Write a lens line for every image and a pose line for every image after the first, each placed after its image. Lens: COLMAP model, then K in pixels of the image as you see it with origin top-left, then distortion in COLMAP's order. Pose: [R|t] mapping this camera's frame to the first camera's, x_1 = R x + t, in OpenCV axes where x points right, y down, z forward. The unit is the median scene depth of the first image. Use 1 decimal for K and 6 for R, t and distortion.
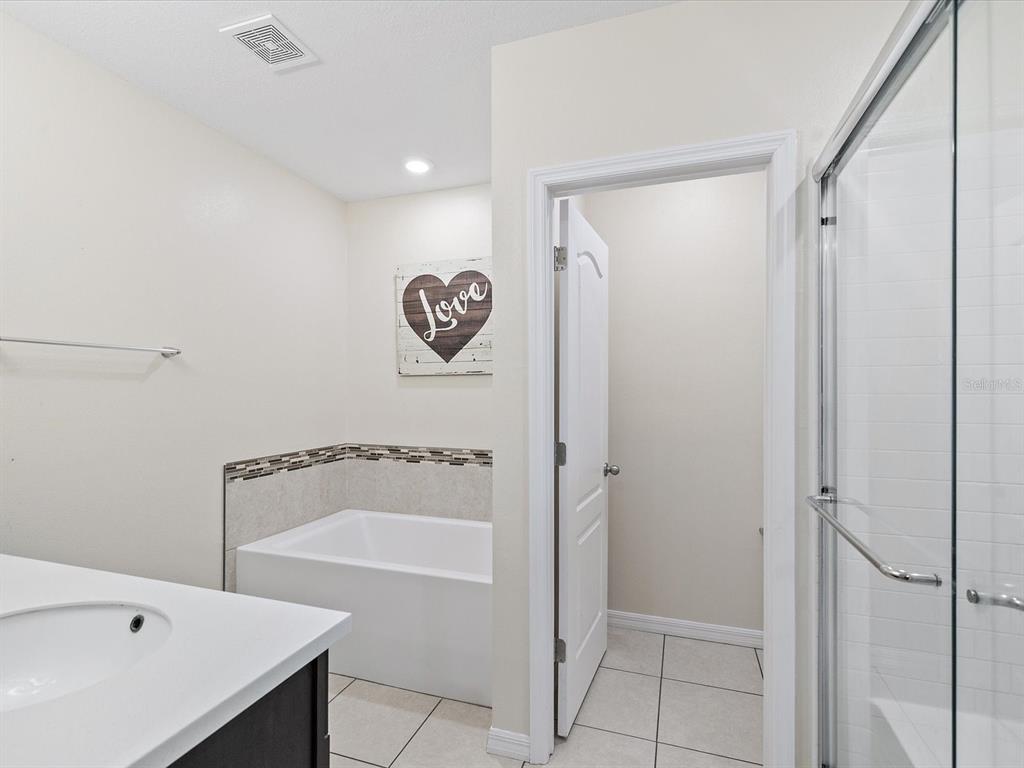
lens RADIAL K [[501.6, 0, 508.9], [0, 501.6, 386.2], [0, 0, 1]] dist [0.008093, -0.002568]
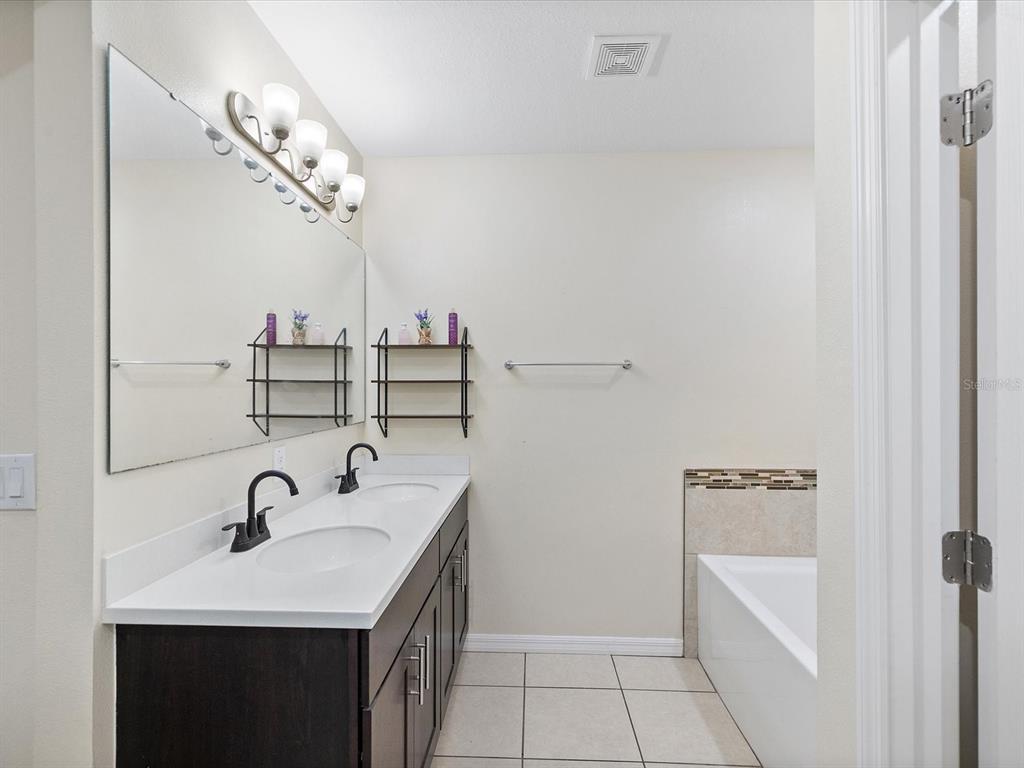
lens RADIAL K [[501.6, 0, 510.8], [0, 501.6, 387.4], [0, 0, 1]] dist [0.008093, -0.002568]
pose [[0.279785, 0.001626, -0.960061, 0.320040], [0.009030, 0.999950, 0.004325, -0.019762], [0.960020, -0.009880, 0.279757, 0.369565]]
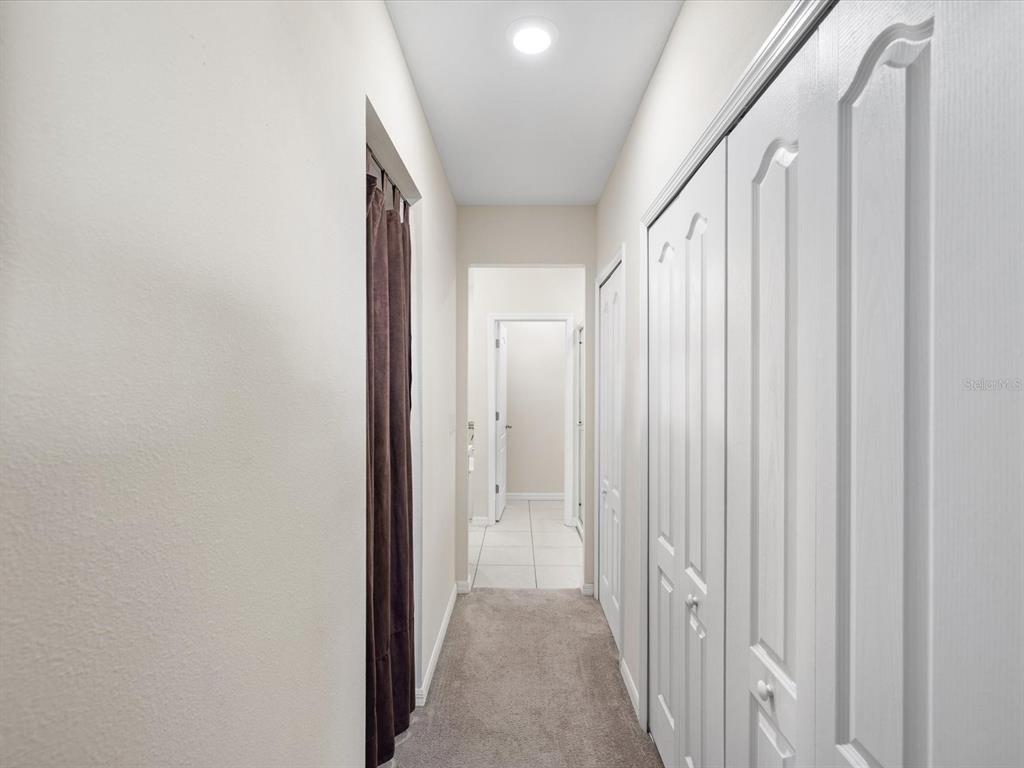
lens RADIAL K [[501.6, 0, 513.0], [0, 501.6, 388.5], [0, 0, 1]] dist [0.008093, -0.002568]
pose [[0.948772, 0.000236, 0.315961, -0.526019], [-0.000859, 0.999998, 0.001832, -0.015658], [-0.315960, -0.002010, 0.948771, -1.244145]]
